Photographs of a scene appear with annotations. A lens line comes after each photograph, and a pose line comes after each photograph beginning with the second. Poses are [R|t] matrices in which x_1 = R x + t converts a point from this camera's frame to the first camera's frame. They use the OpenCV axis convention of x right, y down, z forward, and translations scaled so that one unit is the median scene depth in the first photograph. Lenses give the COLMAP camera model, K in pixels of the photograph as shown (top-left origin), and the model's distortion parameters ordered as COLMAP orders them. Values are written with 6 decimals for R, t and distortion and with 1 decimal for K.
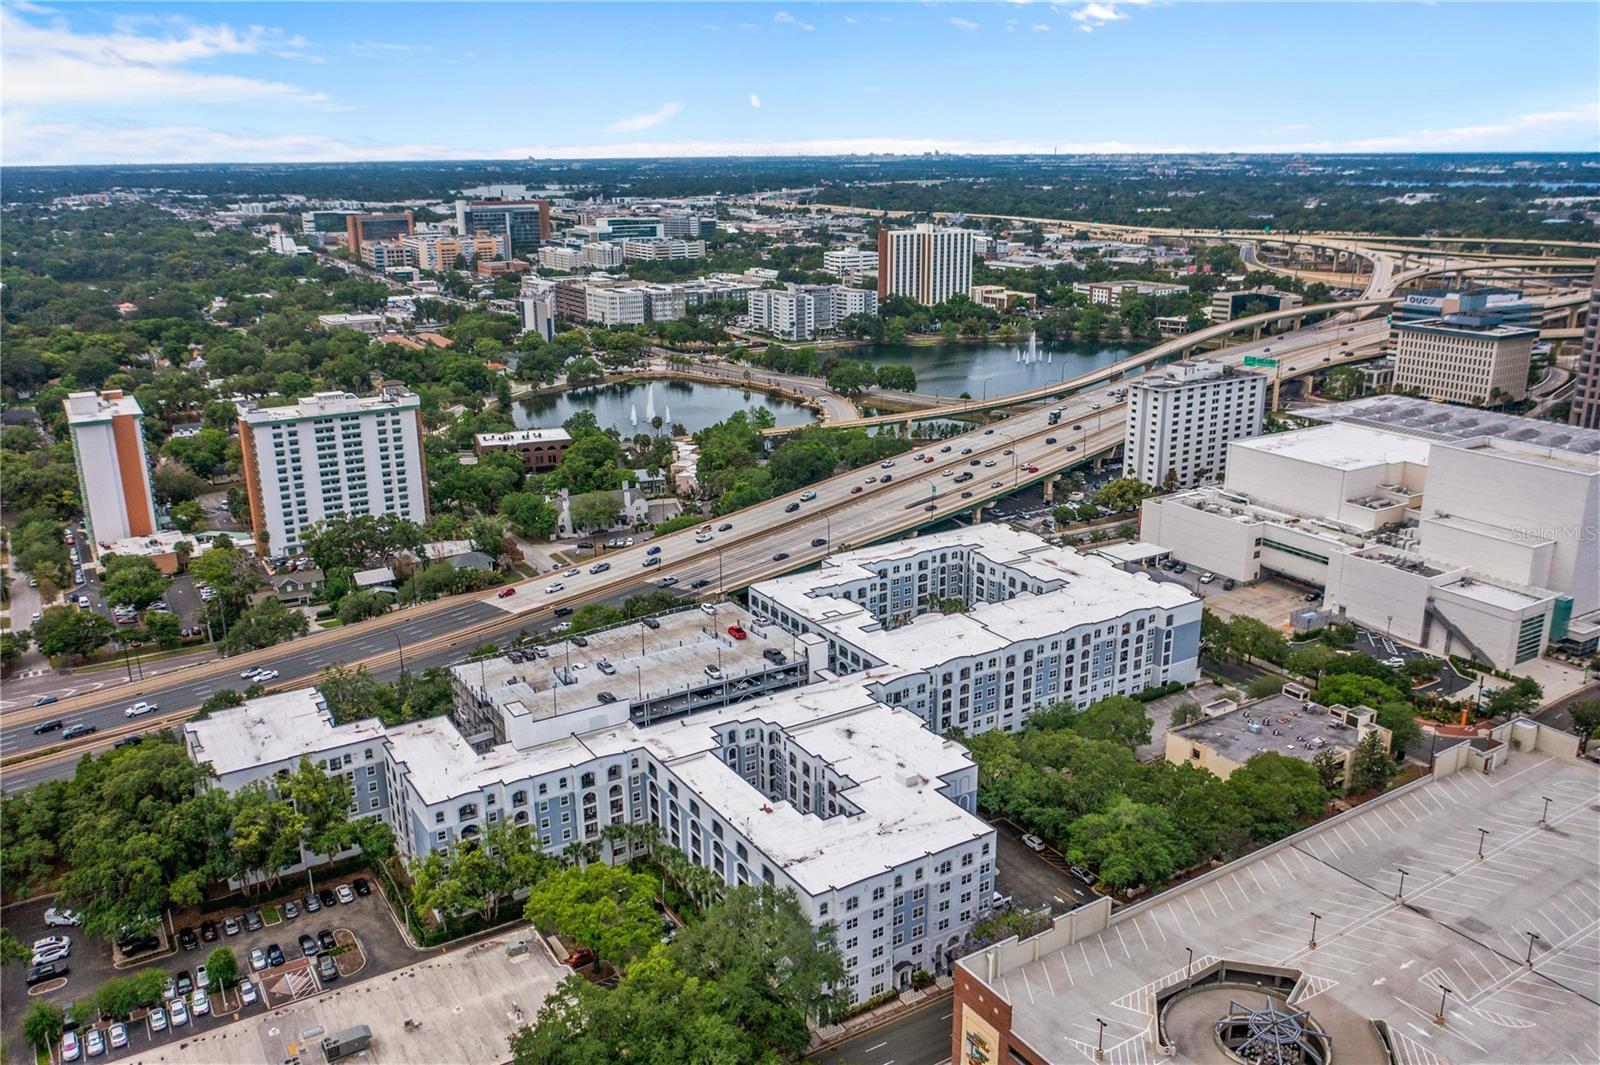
lens RADIAL K [[1258.1, 0, 800.0], [0, 1258.1, 532.5], [0, 0, 1]] dist [-0.007881, -0.004507]
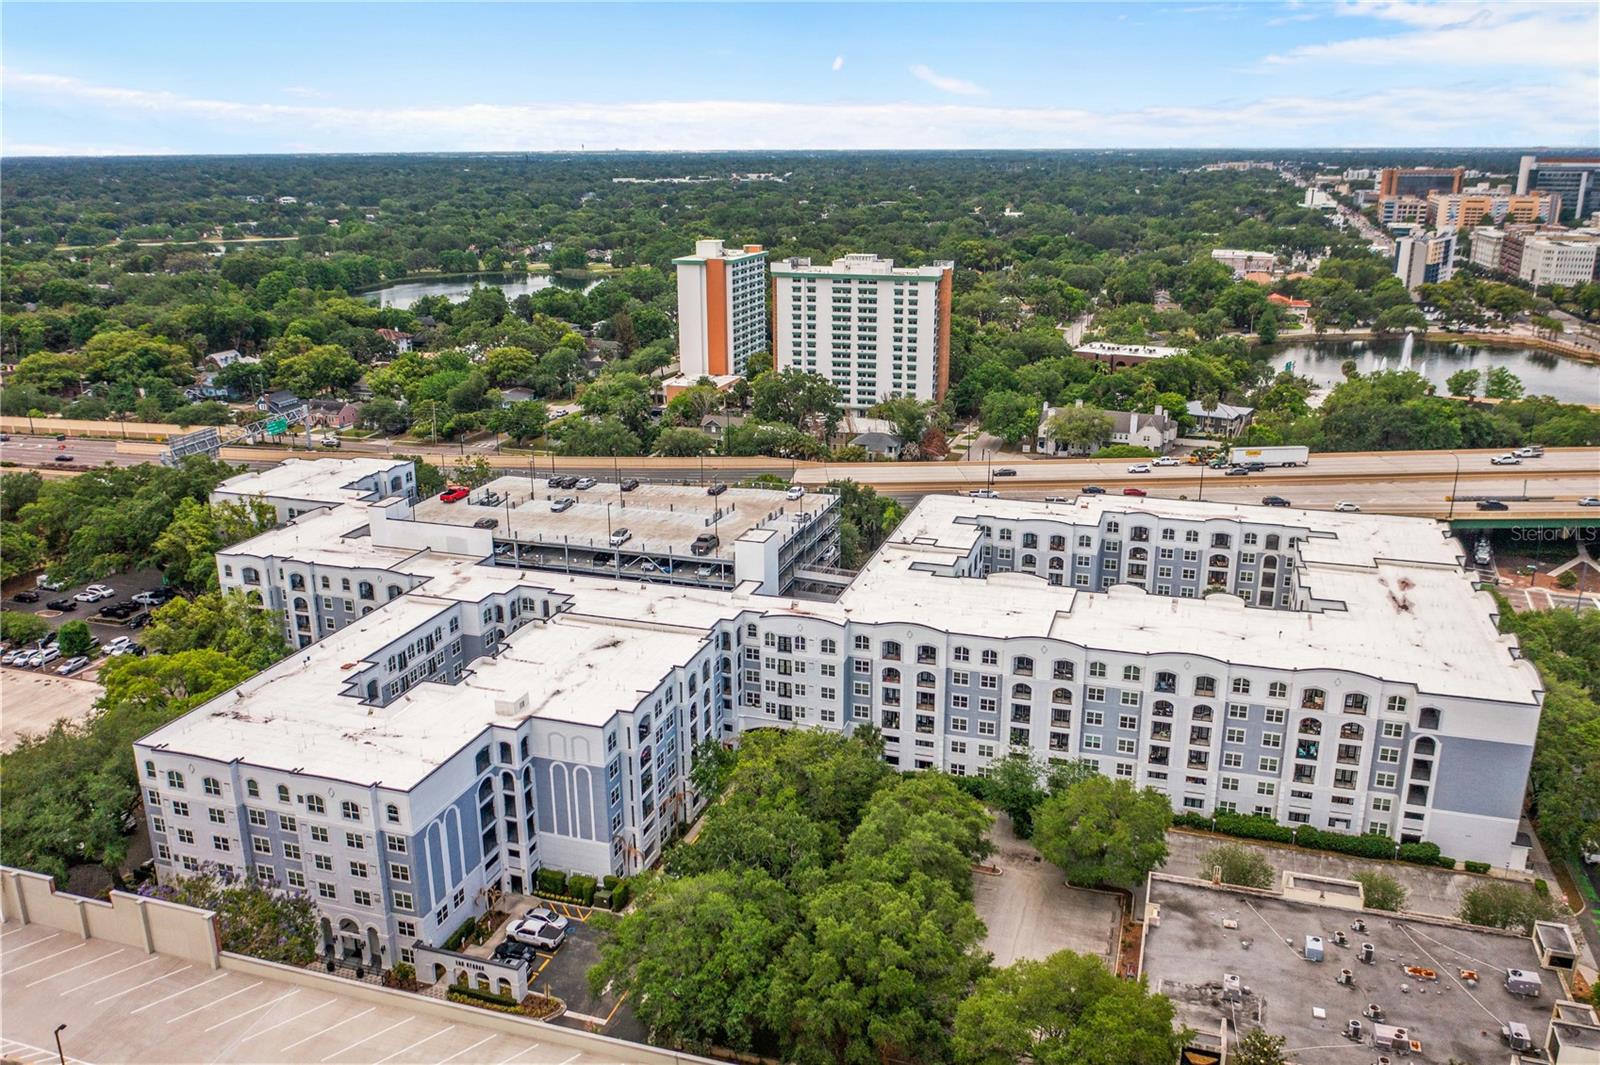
lens RADIAL K [[1258.1, 0, 800.0], [0, 1258.1, 532.5], [0, 0, 1]] dist [-0.007881, -0.004507]
pose [[0.646394, 0.229532, -0.727660, 0.473573], [-0.221748, 0.969028, 0.108686, 0.000481], [0.730070, 0.091103, 0.677272, 0.473562]]
